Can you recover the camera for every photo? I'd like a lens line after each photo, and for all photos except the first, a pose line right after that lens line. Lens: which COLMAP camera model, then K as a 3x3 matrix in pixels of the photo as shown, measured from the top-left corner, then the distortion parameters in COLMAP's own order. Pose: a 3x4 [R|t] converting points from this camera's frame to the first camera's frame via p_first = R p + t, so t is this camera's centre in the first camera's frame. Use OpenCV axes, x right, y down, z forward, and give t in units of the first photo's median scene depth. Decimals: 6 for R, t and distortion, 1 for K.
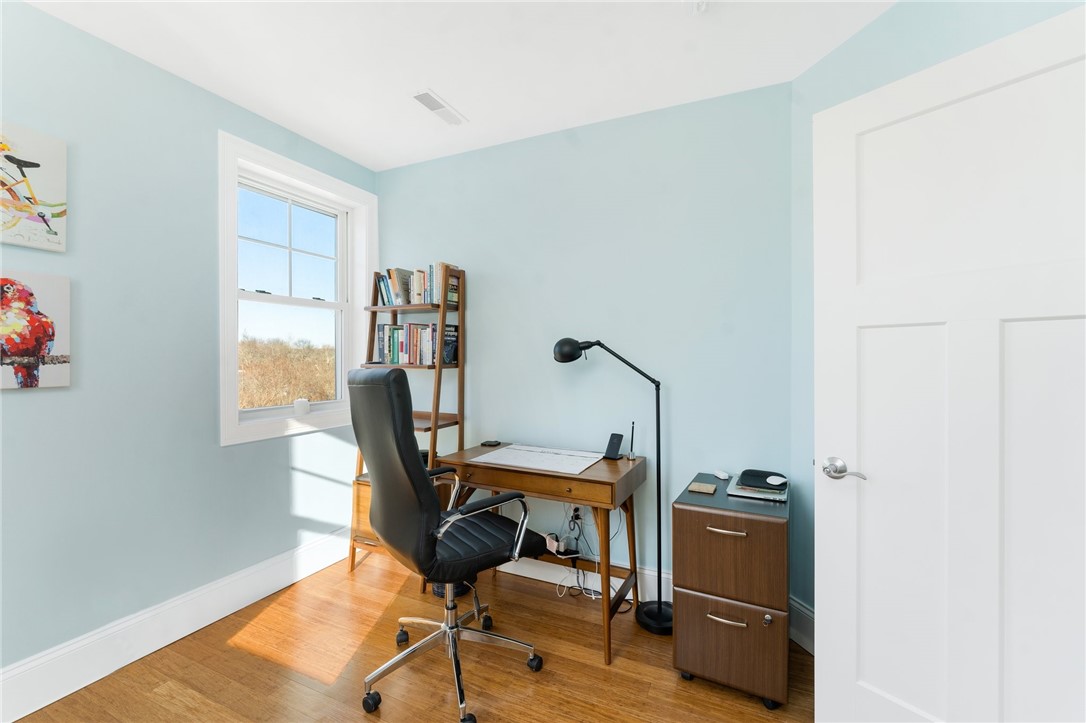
lens RADIAL K [[461.0, 0, 544.7], [0, 461.0, 359.6], [0, 0, 1]] dist [0.003990, -0.000243]
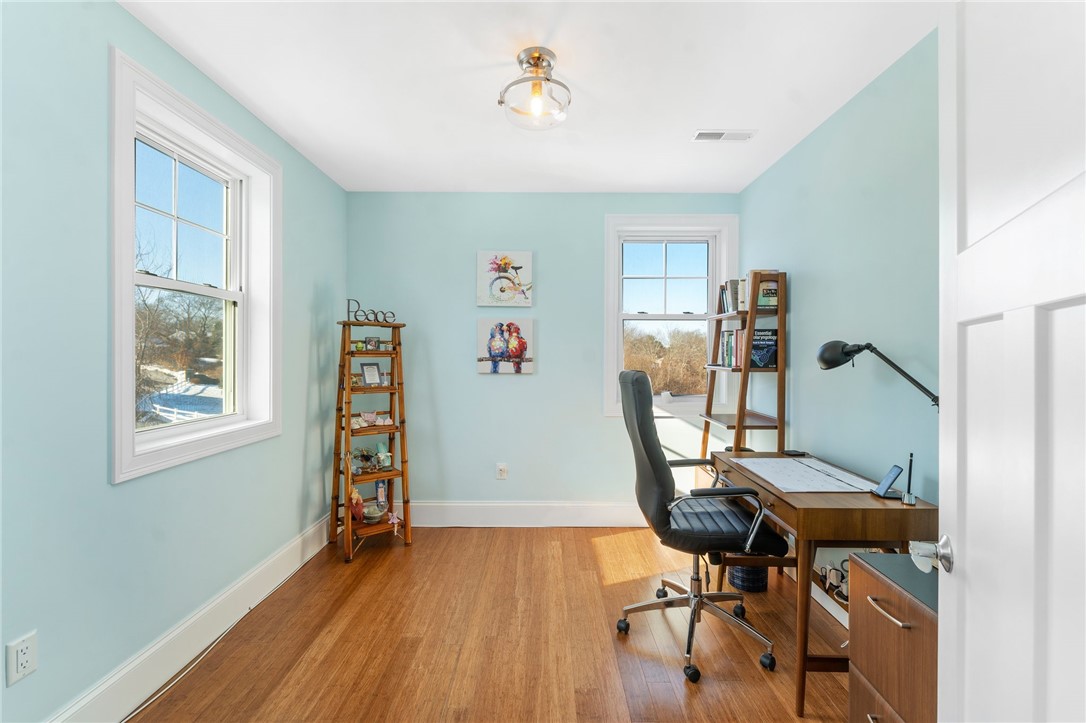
lens RADIAL K [[461.0, 0, 546.1], [0, 461.0, 356.6], [0, 0, 1]] dist [0.003990, -0.000243]
pose [[0.422203, 0.005972, -0.906482, 0.596986], [-0.010730, 0.999941, 0.001590, -0.013505], [0.906438, 0.009055, 0.422242, 0.155965]]
